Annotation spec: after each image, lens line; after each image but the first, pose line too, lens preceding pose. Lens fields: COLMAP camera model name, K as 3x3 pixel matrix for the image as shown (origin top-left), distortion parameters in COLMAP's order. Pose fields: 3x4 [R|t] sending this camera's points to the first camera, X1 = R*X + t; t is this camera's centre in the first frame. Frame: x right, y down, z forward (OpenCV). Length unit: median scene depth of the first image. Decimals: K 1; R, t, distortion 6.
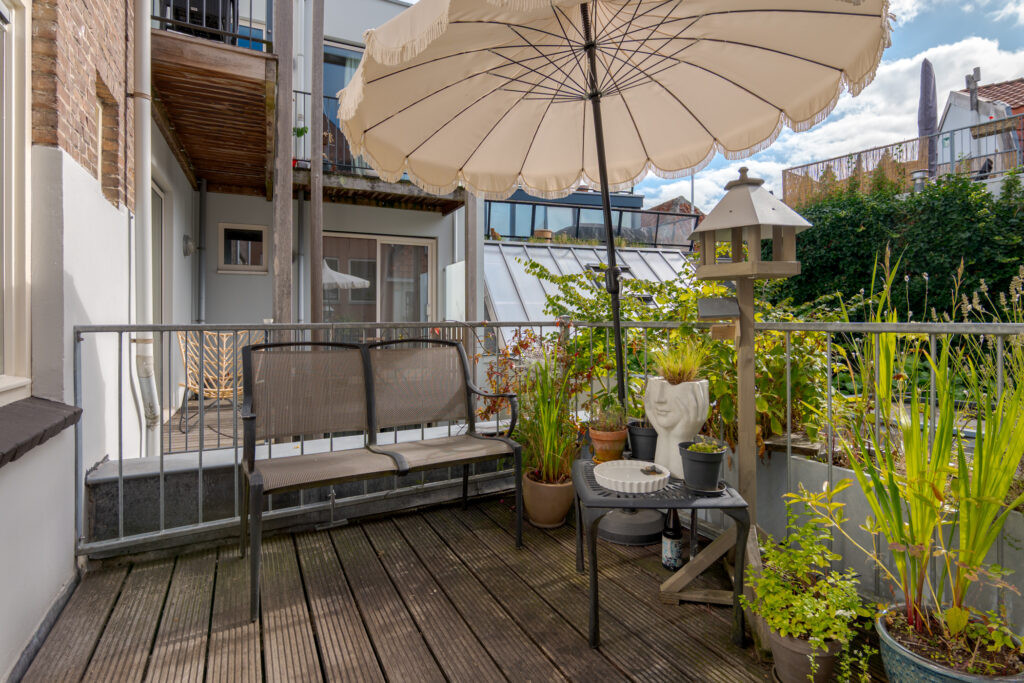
lens RADIAL K [[504.6, 0, 513.7], [0, 504.6, 321.9], [0, 0, 1]] dist [-0.005166, -0.000133]
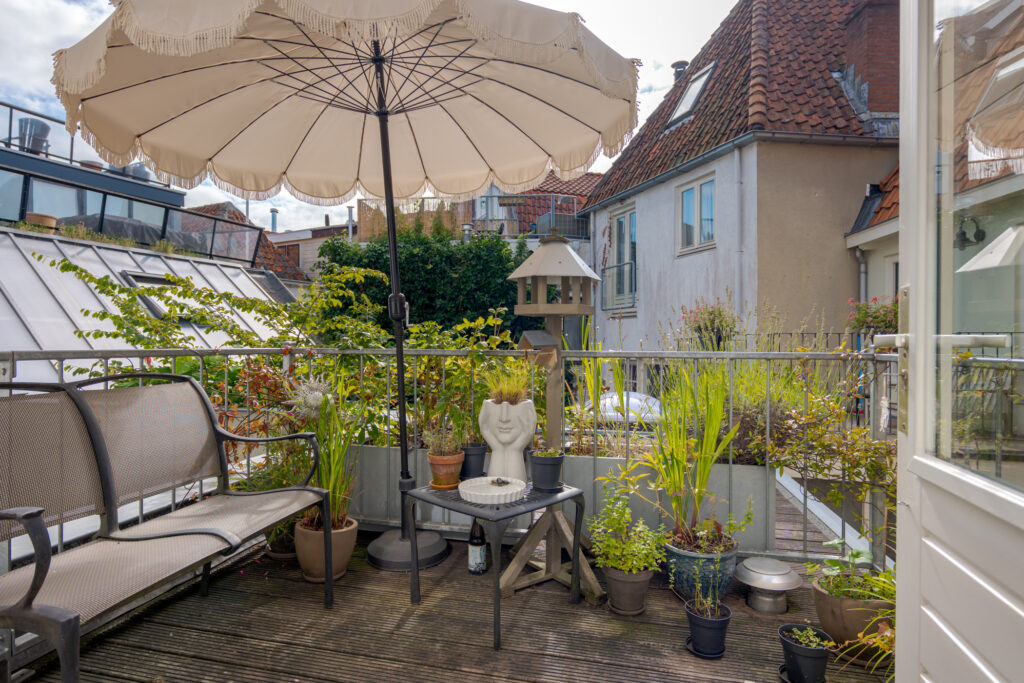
lens RADIAL K [[548.7, 0, 512.0], [0, 548.7, 341.5], [0, 0, 1]] dist [0.002623, 0.001163]
pose [[0.680124, 0.010296, 0.733025, -0.099253], [-0.002658, 0.999929, -0.011579, -0.001181], [-0.733092, 0.005927, 0.680103, 0.022889]]
